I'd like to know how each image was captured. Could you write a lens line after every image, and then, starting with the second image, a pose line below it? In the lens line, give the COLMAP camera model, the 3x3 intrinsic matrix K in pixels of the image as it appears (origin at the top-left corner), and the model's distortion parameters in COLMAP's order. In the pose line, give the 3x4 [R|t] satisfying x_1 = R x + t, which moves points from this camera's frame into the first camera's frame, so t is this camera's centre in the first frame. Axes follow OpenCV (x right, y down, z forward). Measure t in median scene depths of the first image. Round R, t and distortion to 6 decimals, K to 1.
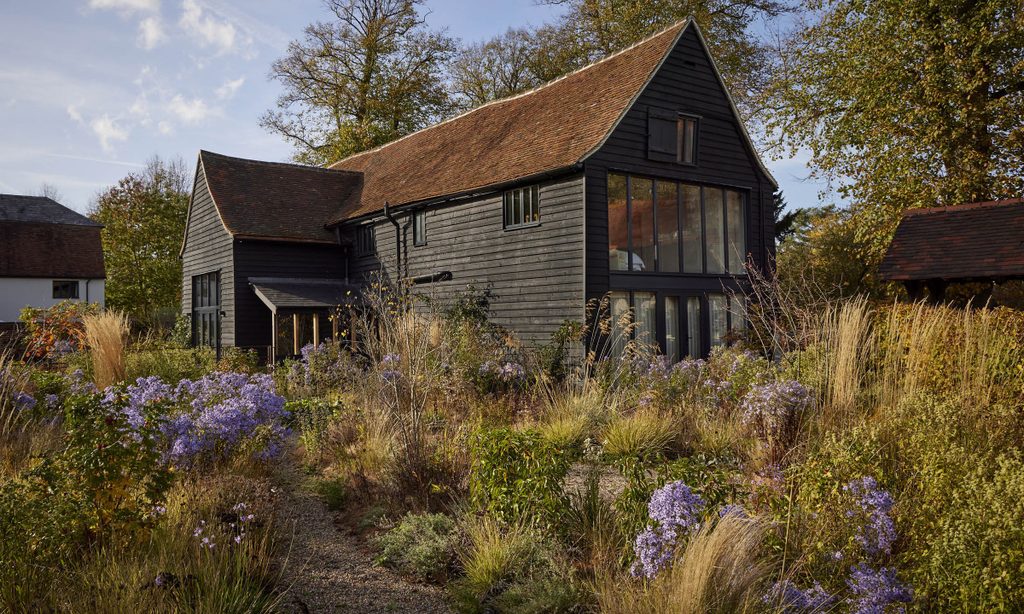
lens RADIAL K [[796.9, 0, 480.6], [0, 796.9, 305.9], [0, 0, 1]] dist [-0.043414, 0.003483]
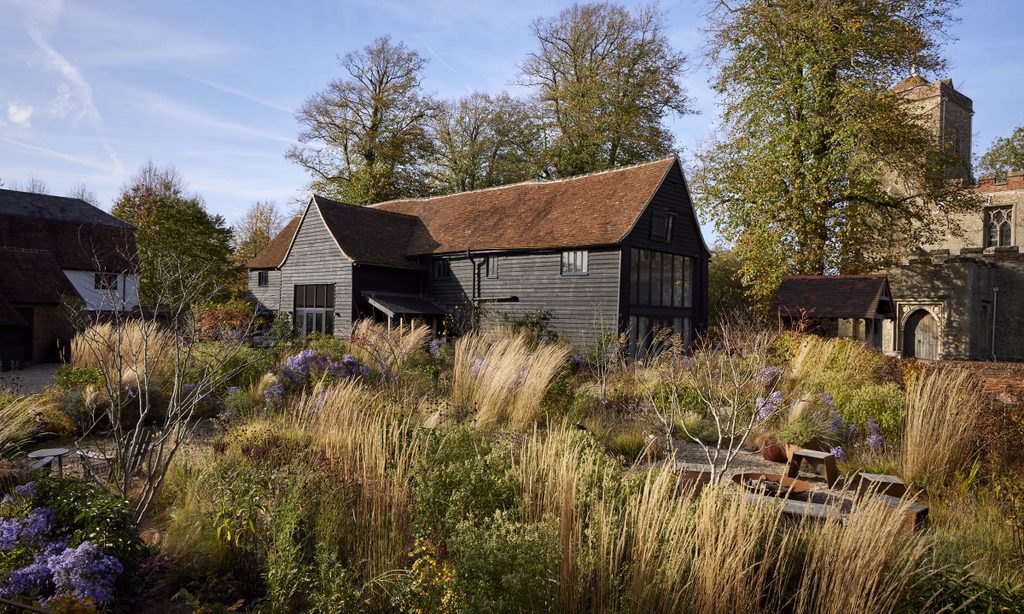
lens RADIAL K [[711.4, 0, 515.1], [0, 711.4, 329.3], [0, 0, 1]] dist [-0.003201, 0.000420]
pose [[0.978275, 0.039272, 0.203559, -0.298441], [-0.046229, 0.998494, 0.029537, -0.017768], [-0.202093, -0.038306, 0.978617, -0.357235]]
